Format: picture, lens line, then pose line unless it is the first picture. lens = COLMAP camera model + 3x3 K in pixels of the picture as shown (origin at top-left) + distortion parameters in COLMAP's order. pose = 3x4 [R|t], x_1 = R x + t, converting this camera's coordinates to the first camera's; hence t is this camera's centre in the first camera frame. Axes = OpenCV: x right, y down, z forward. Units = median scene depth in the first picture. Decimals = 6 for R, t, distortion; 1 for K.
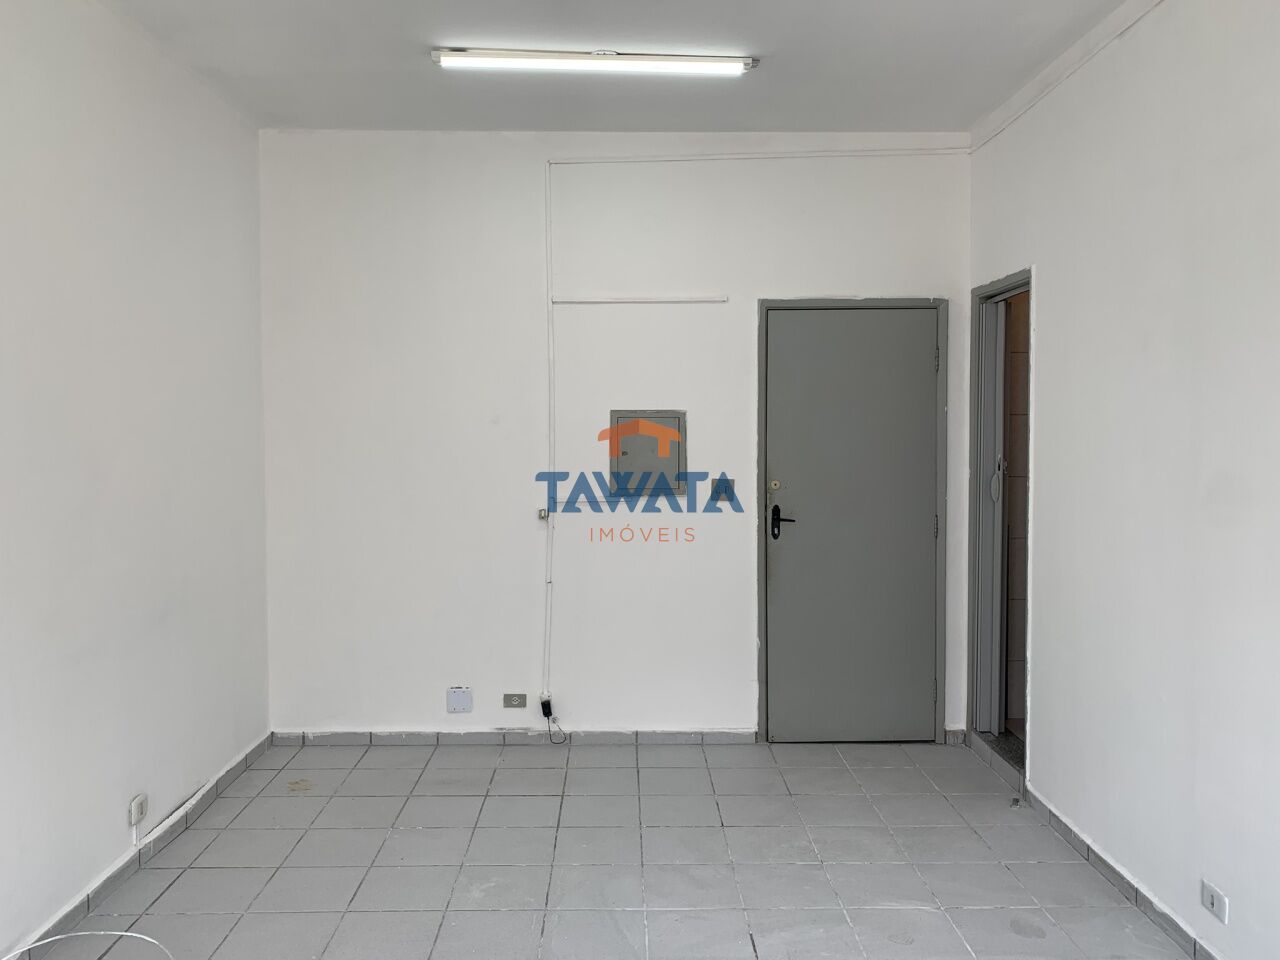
lens RADIAL K [[980.3, 0, 640.0], [0, 980.3, 480.0], [0, 0, 1]] dist [0.072488, -0.054447]
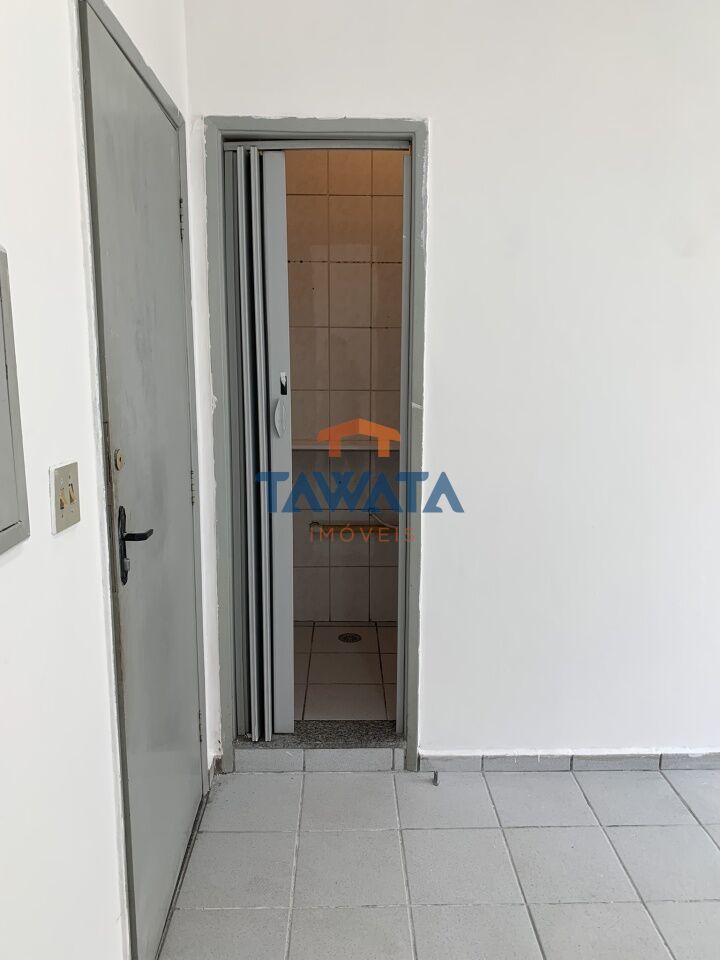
lens RADIAL K [[729.7, 0, 360.0], [0, 729.7, 480.0], [0, 0, 1]] dist [0.078415, -0.079524]
pose [[-0.012523, -0.171777, 0.985056, -0.177486], [0.053942, 0.983583, 0.172206, -0.036130], [-0.998466, 0.055292, -0.003051, 0.901032]]
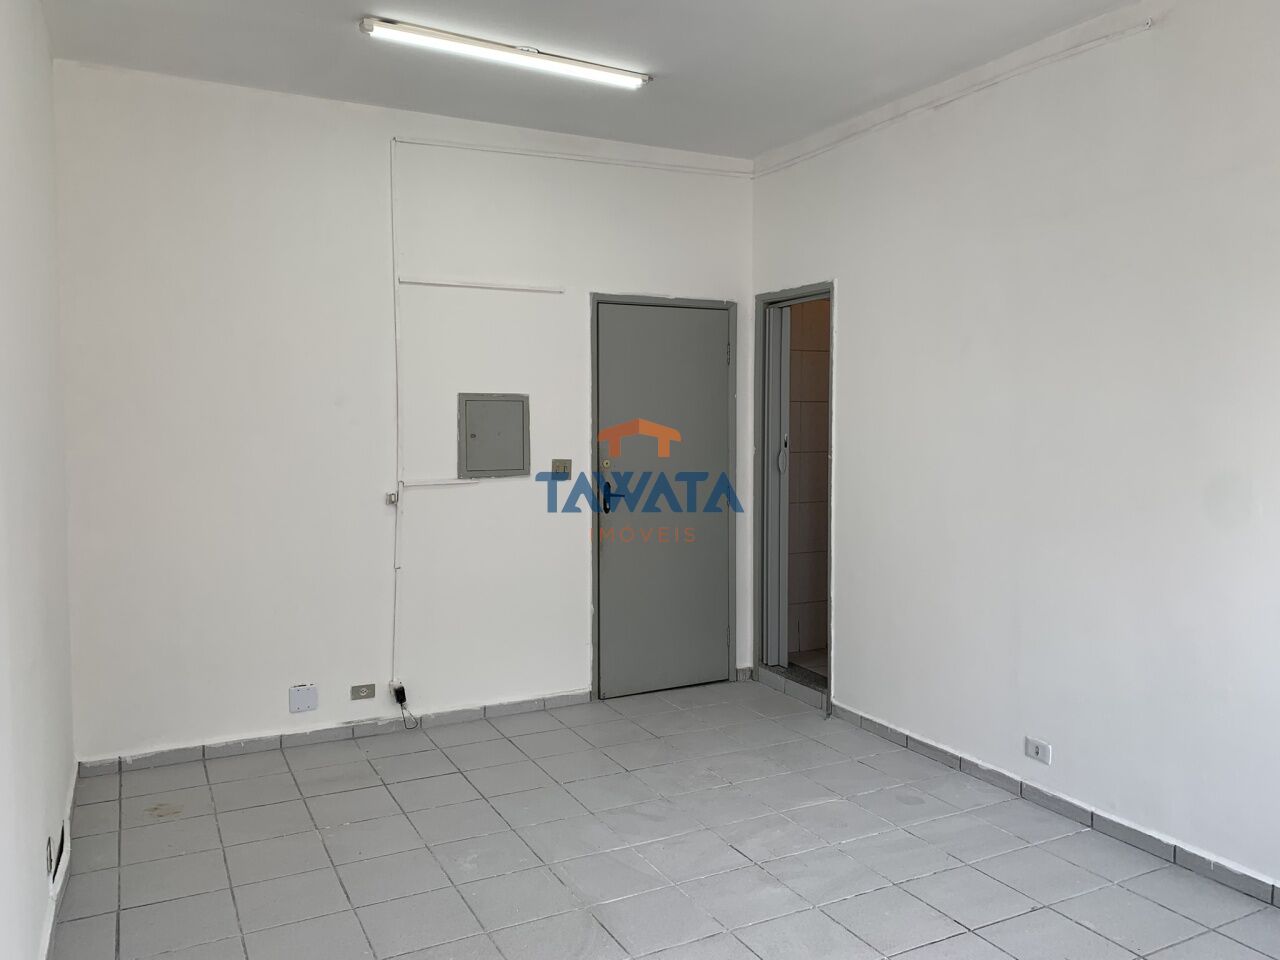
lens RADIAL K [[972.9, 0, 640.0], [0, 972.9, 480.0], [0, 0, 1]] dist [0.078415, -0.079524]
pose [[0.895636, -0.028520, 0.443873, -0.310369], [0.022902, 0.999575, 0.018015, 0.004446], [-0.444199, -0.005969, 0.895908, 0.013316]]
